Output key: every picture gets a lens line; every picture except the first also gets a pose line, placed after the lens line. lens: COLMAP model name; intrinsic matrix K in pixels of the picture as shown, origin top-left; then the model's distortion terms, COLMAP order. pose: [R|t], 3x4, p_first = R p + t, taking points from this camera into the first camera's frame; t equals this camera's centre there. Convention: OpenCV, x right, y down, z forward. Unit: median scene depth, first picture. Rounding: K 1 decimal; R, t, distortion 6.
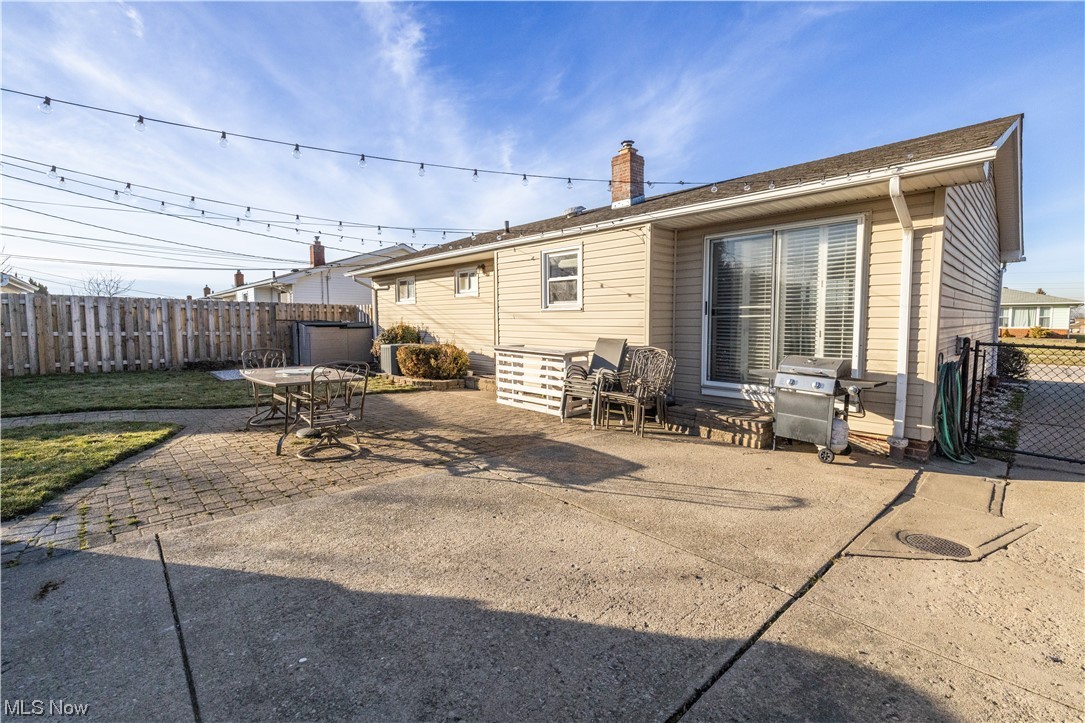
lens RADIAL K [[465.2, 0, 540.2], [0, 465.2, 356.1], [0, 0, 1]] dist [0.000314, 0.000029]
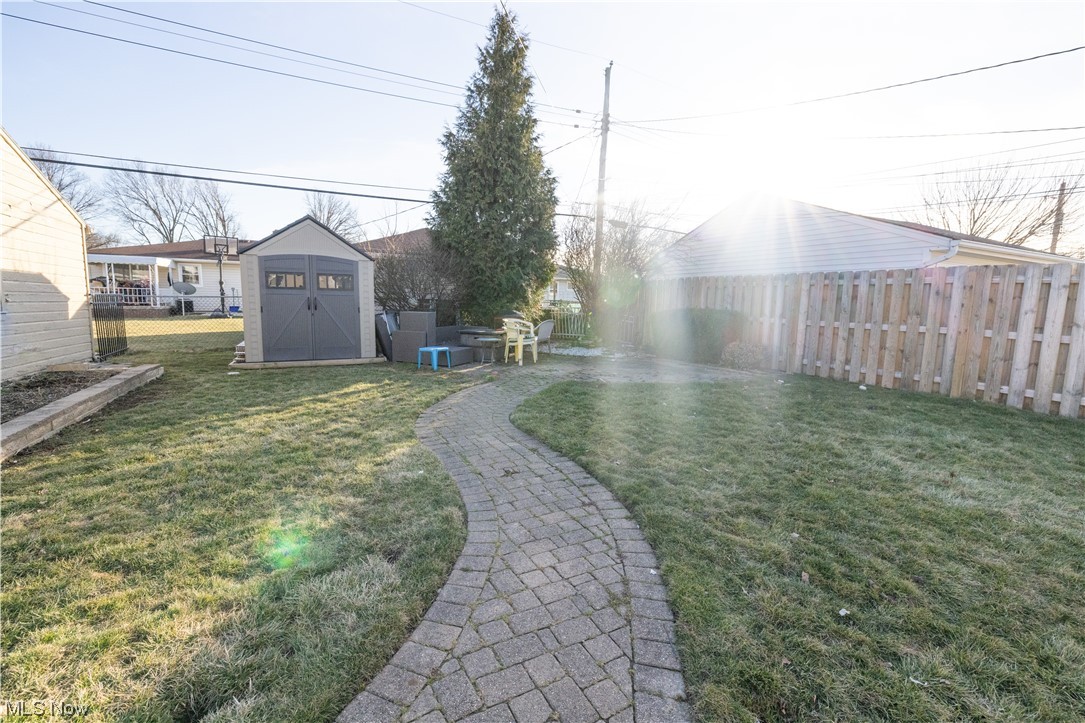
lens RADIAL K [[465.2, 0, 541.2], [0, 465.2, 358.4], [0, 0, 1]] dist [0.000314, 0.000029]
pose [[-0.280053, 0.116046, -0.952945, -0.323509], [-0.097150, 0.984144, 0.148396, -0.048287], [0.955056, 0.134138, -0.264338, 0.613689]]
